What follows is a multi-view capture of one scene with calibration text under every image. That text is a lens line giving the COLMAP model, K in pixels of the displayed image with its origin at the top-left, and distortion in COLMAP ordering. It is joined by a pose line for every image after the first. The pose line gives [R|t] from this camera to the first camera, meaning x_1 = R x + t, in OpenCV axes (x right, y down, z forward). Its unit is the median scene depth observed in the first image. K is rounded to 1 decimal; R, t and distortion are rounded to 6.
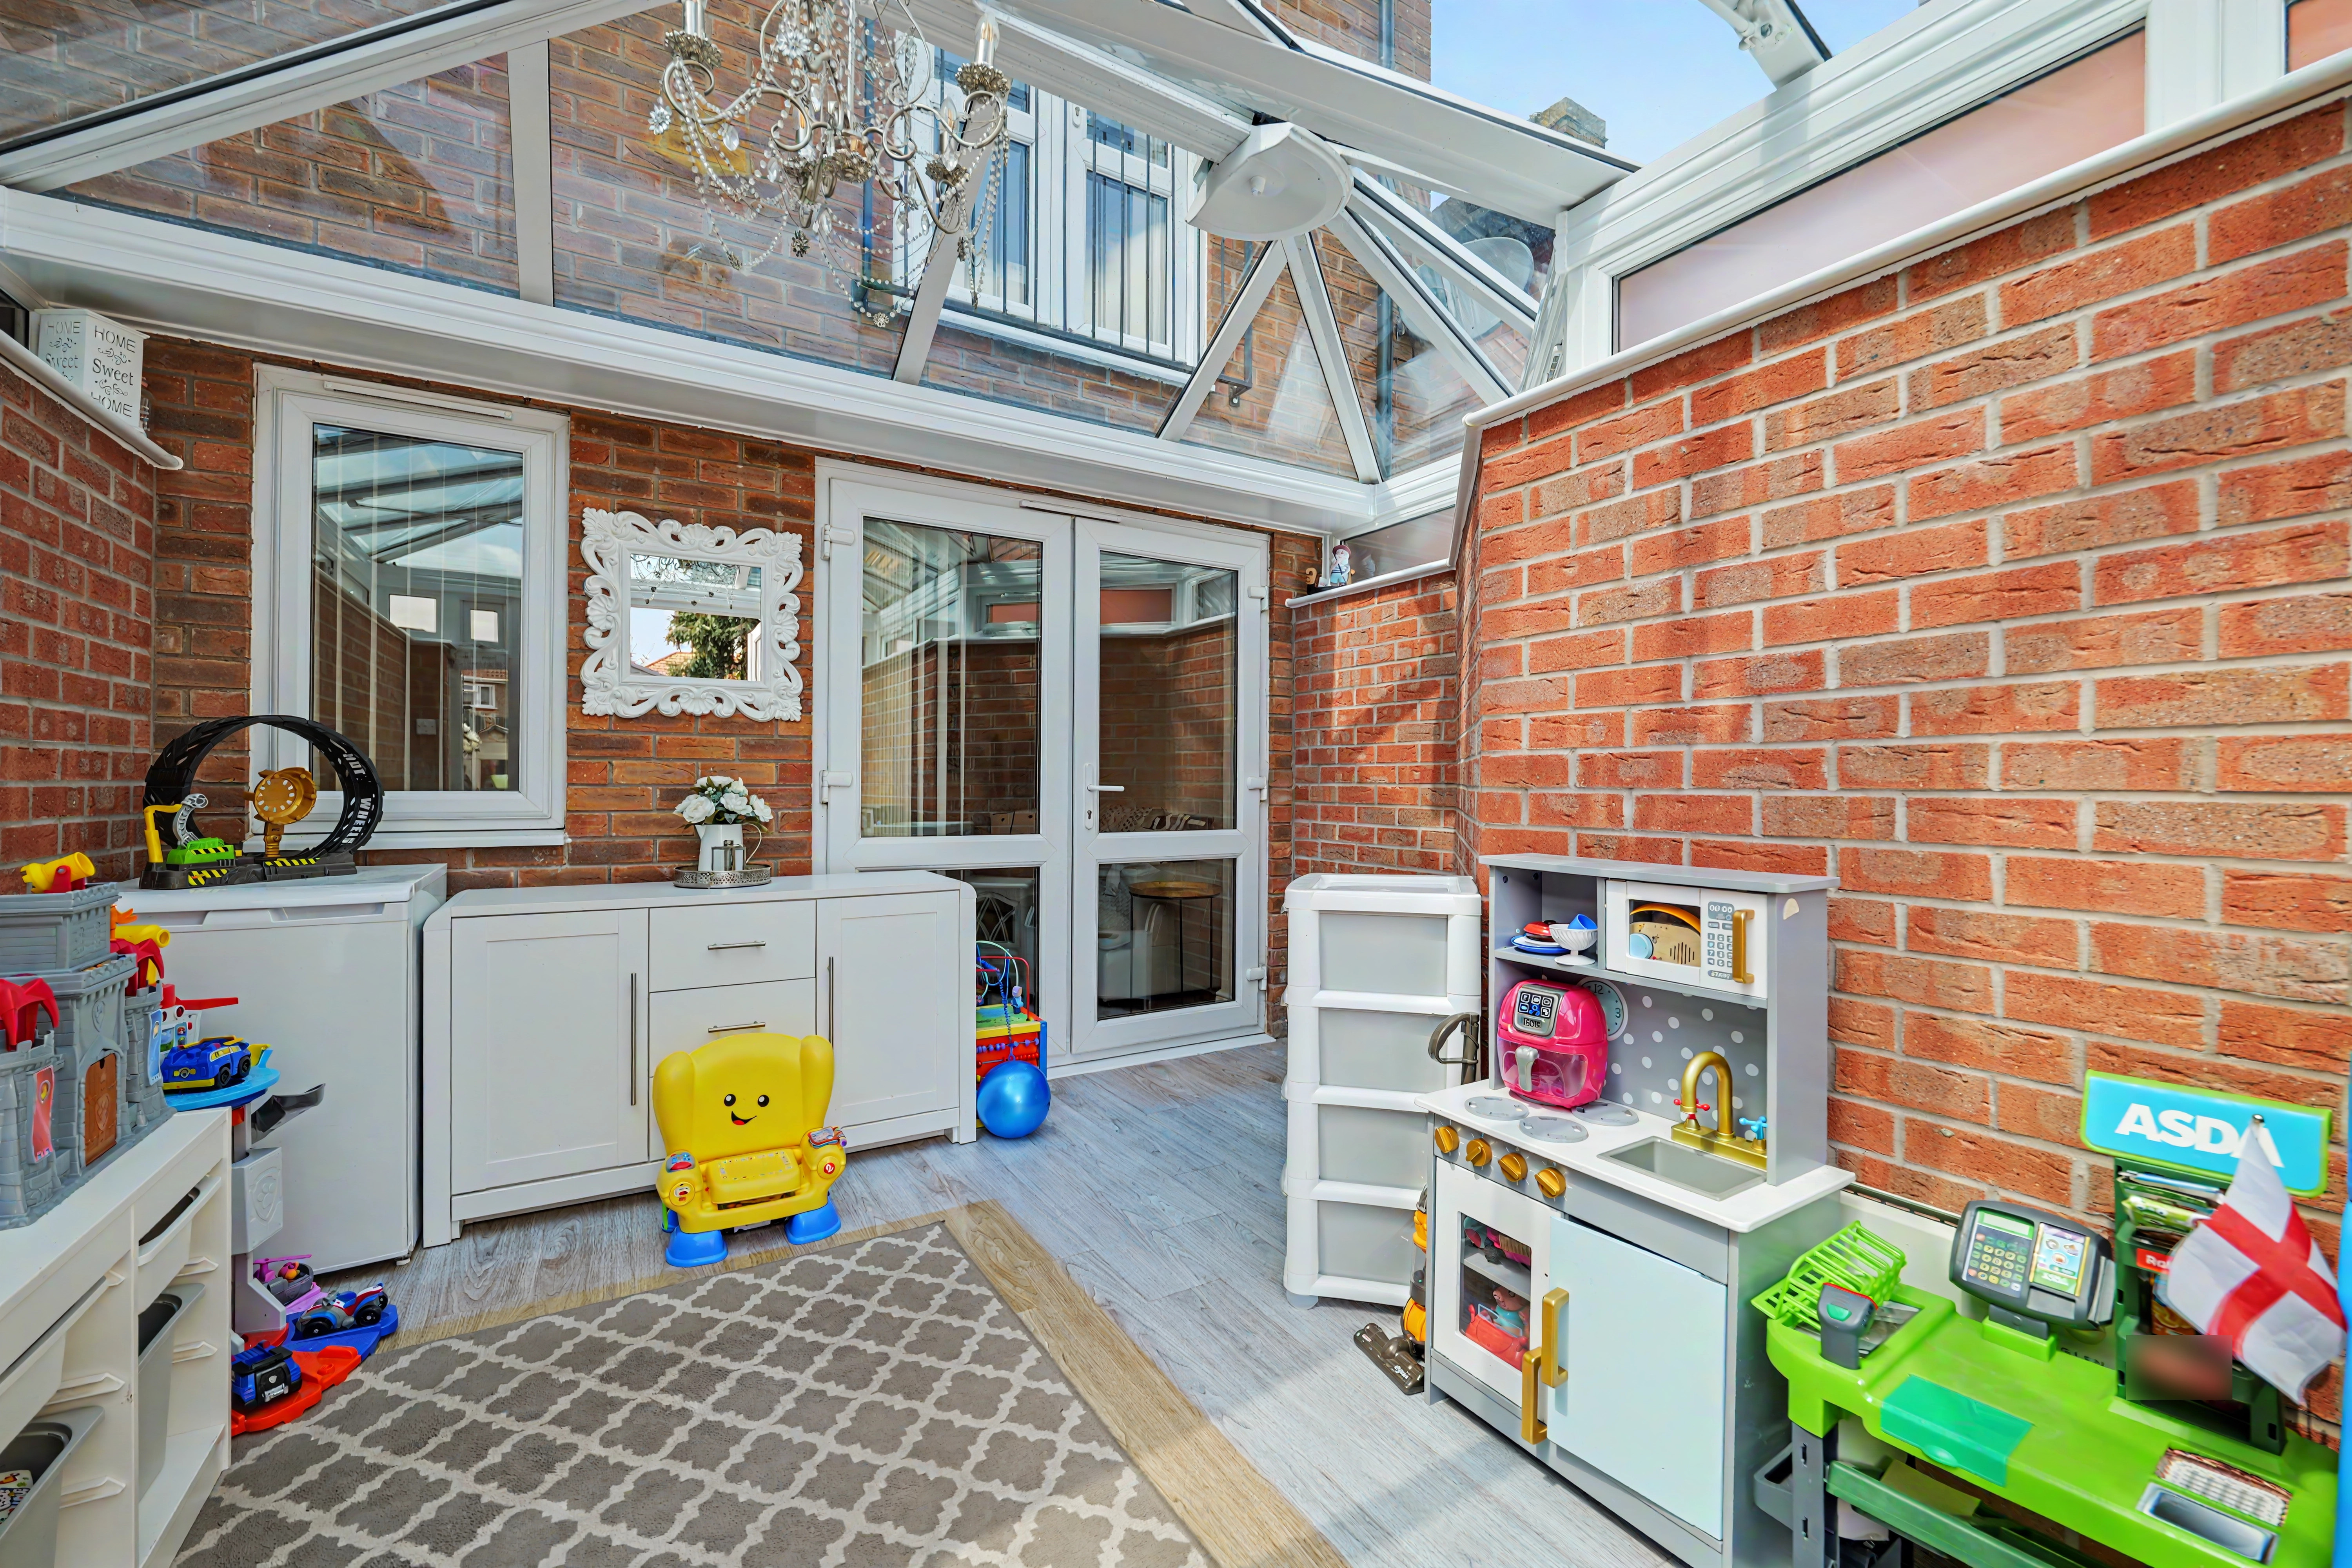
lens RADIAL K [[953.0, 0, 1181.2], [0, 953.0, 779.4], [0, 0, 1]] dist [-0.016139, -0.000387]
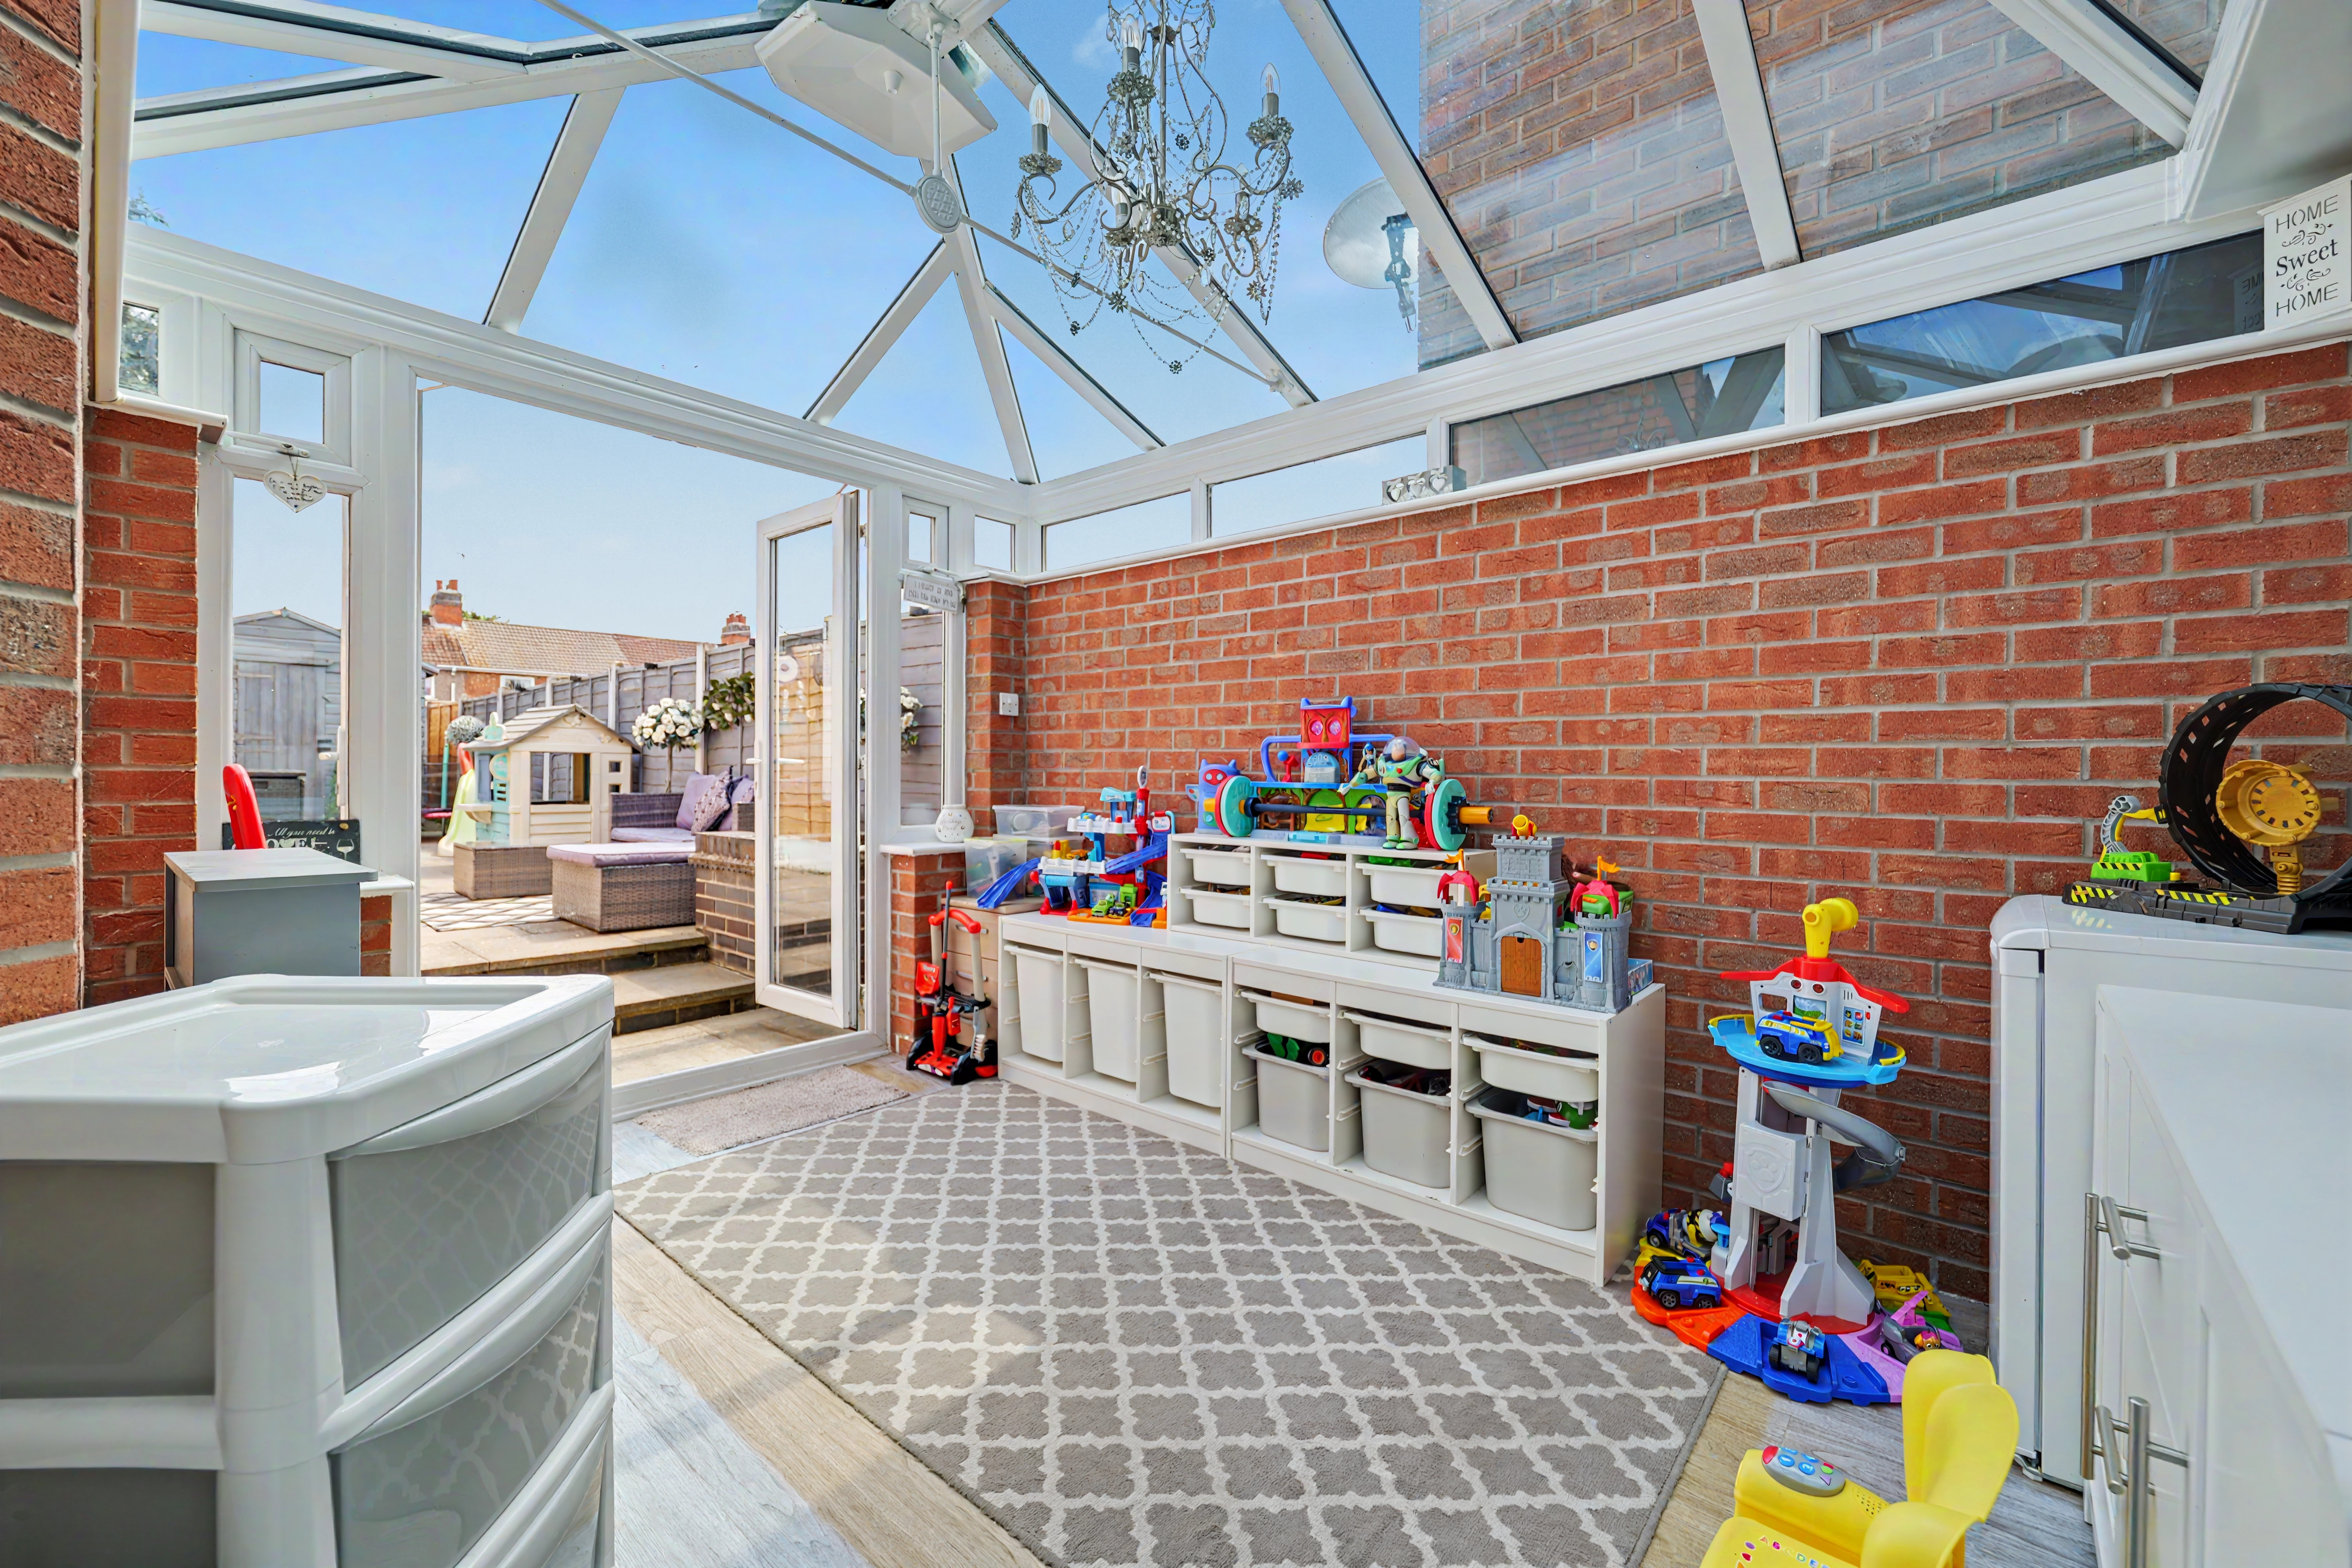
lens RADIAL K [[953.0, 0, 1176.7], [0, 953.0, 776.8], [0, 0, 1]] dist [-0.016139, -0.000387]
pose [[-0.952731, -0.011806, -0.303584, -0.022043], [-0.012770, 0.999918, 0.001190, 0.012160], [0.303545, 0.005010, -0.952804, 2.033795]]
